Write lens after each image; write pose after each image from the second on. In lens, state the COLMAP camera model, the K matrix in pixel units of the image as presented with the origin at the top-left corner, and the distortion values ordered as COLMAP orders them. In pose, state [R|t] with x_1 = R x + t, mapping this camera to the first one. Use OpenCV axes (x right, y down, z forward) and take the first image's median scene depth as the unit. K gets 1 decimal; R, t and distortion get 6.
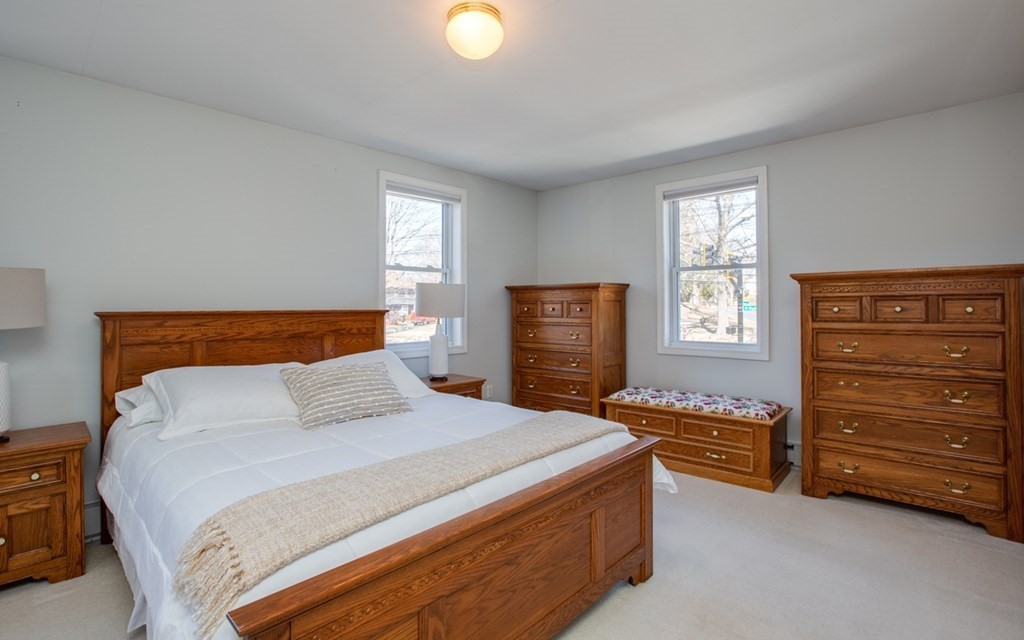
lens RADIAL K [[488.8, 0, 501.1], [0, 488.8, 304.1], [0, 0, 1]] dist [-0.040017, 0.008918]
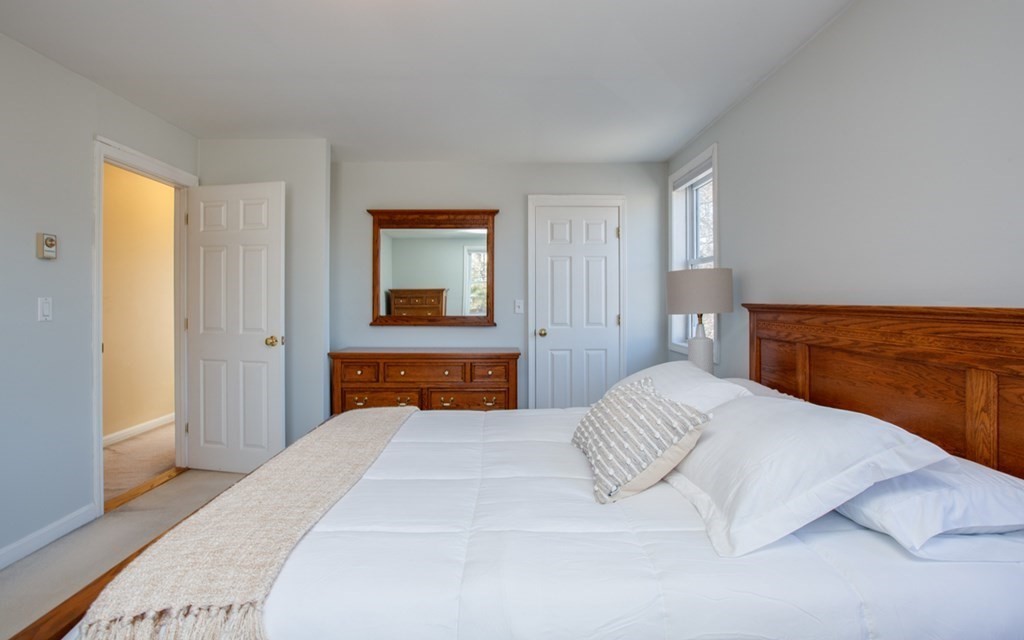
lens RADIAL K [[488.8, 0, 507.9], [0, 488.8, 298.8], [0, 0, 1]] dist [-0.040017, 0.008918]
pose [[-0.720904, 0.003752, -0.693025, 0.215433], [0.007209, 0.999972, -0.002085, 0.003500], [0.692998, -0.006499, -0.720911, 1.103393]]
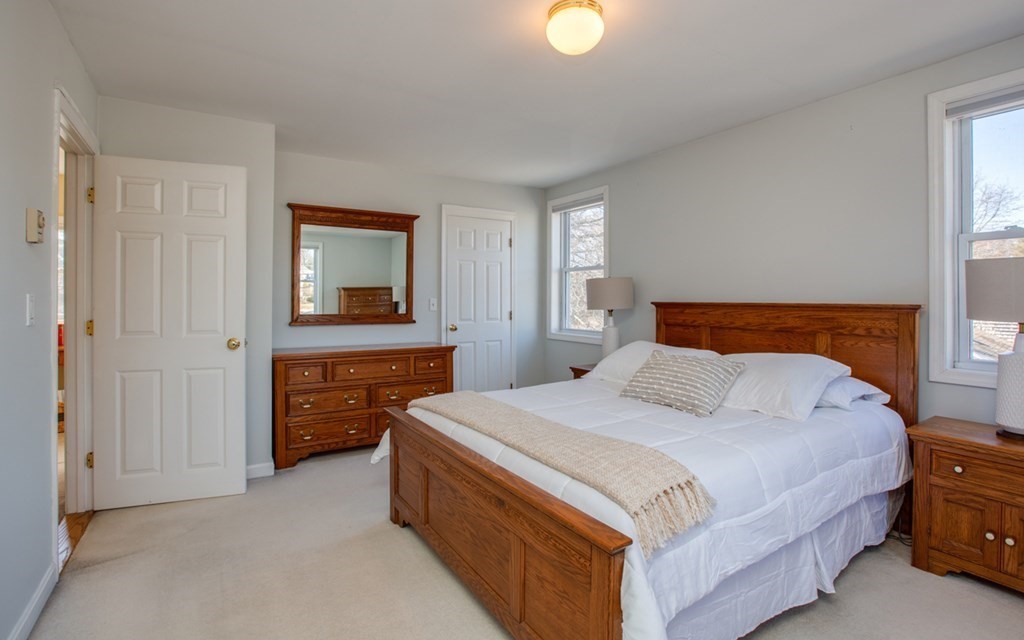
lens RADIAL K [[488.8, 0, 515.5], [0, 488.8, 292.7], [0, 0, 1]] dist [-0.040017, 0.008918]
pose [[-0.250315, -0.006012, -0.968146, 0.644380], [0.003561, 0.999968, -0.007130, -0.002578], [0.968158, -0.005232, -0.250286, 0.754468]]
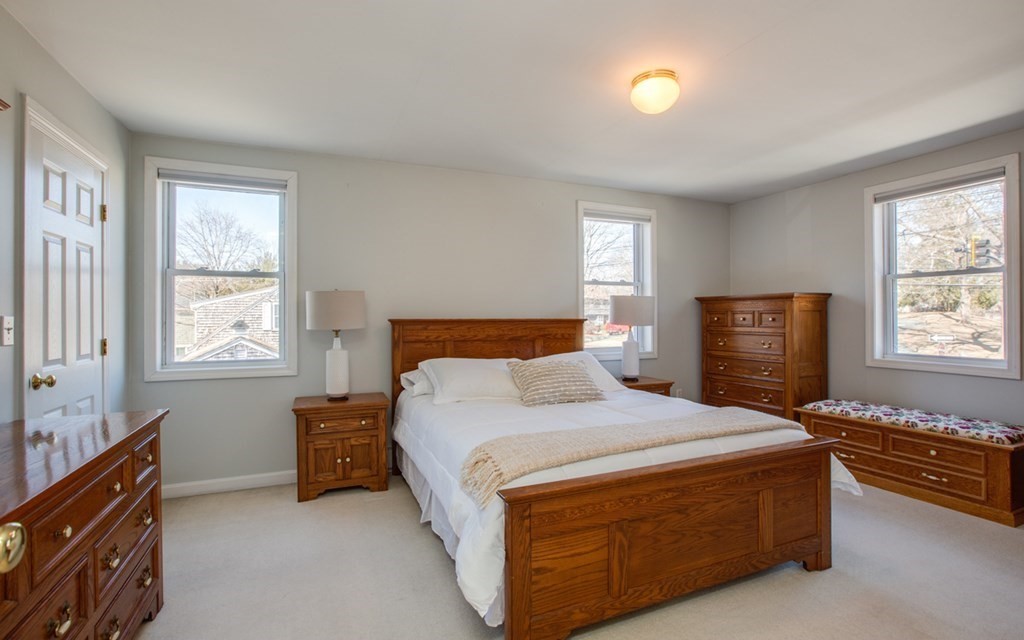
lens RADIAL K [[488.8, 0, 487.7], [0, 488.8, 306.7], [0, 0, 1]] dist [-0.040017, 0.008918]
pose [[0.912431, -0.005599, -0.409193, 0.039933], [-0.000878, 0.999877, -0.015640, 0.001335], [0.409230, 0.014630, 0.912314, -0.204601]]
